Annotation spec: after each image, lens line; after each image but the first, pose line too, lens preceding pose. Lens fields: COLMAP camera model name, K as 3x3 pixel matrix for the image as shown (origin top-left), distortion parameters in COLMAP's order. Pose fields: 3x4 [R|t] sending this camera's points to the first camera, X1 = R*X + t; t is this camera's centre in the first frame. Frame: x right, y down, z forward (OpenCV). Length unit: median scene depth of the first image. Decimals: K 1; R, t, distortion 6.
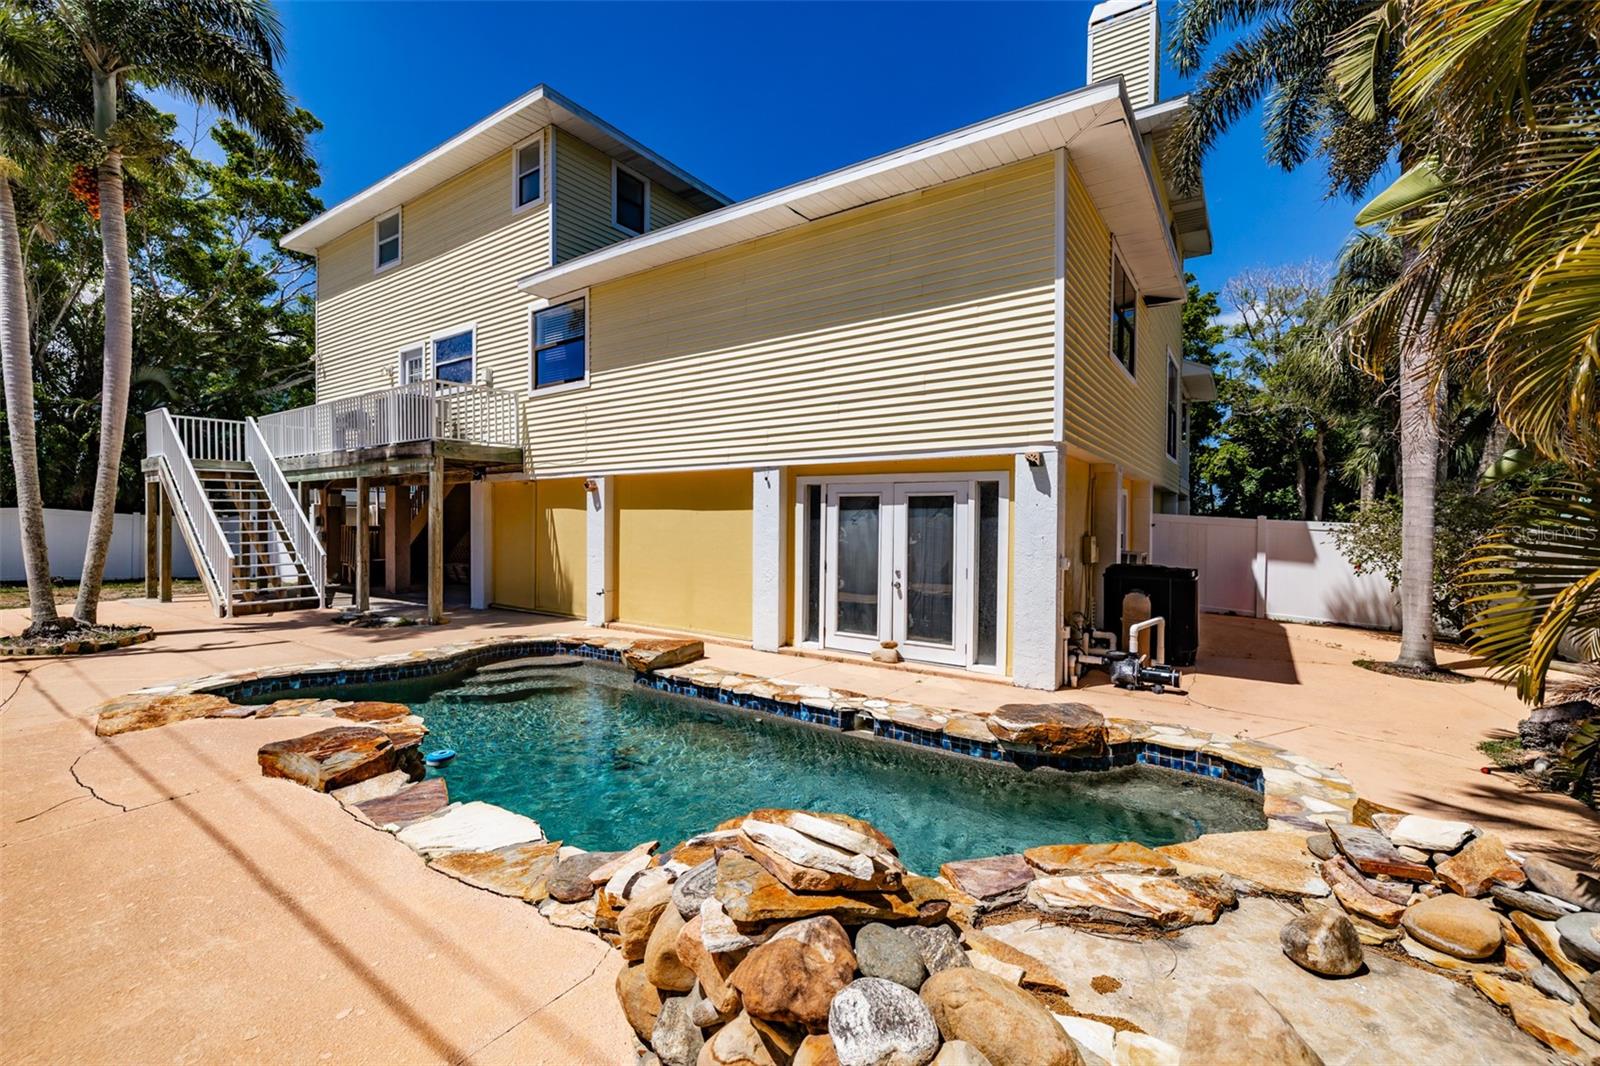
lens RADIAL K [[674.0, 0, 800.0], [0, 674.0, 533.0], [0, 0, 1]] dist [-0.003249, -0.000421]
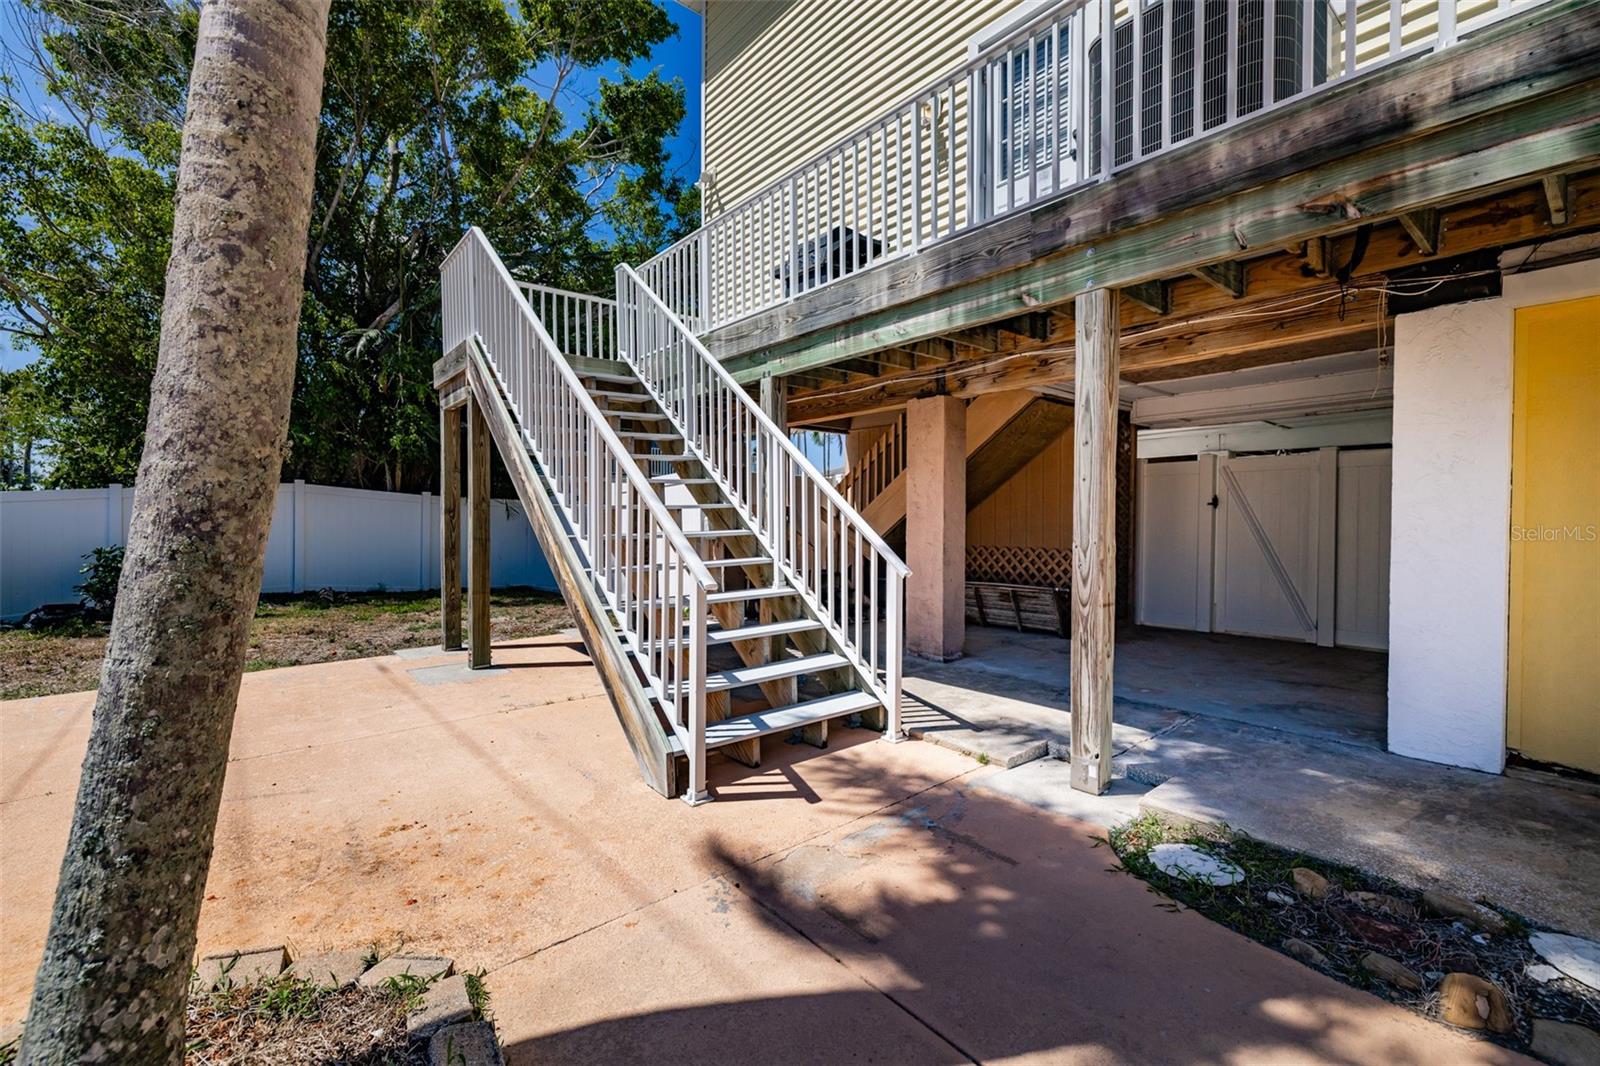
lens RADIAL K [[674.0, 0, 800.0], [0, 674.0, 533.0], [0, 0, 1]] dist [-0.003249, -0.000421]
pose [[0.962786, 0.000037, -0.270264, -0.620456], [0.000834, 0.999995, 0.003108, 0.012626], [0.270263, -0.003218, 0.962781, 0.629113]]
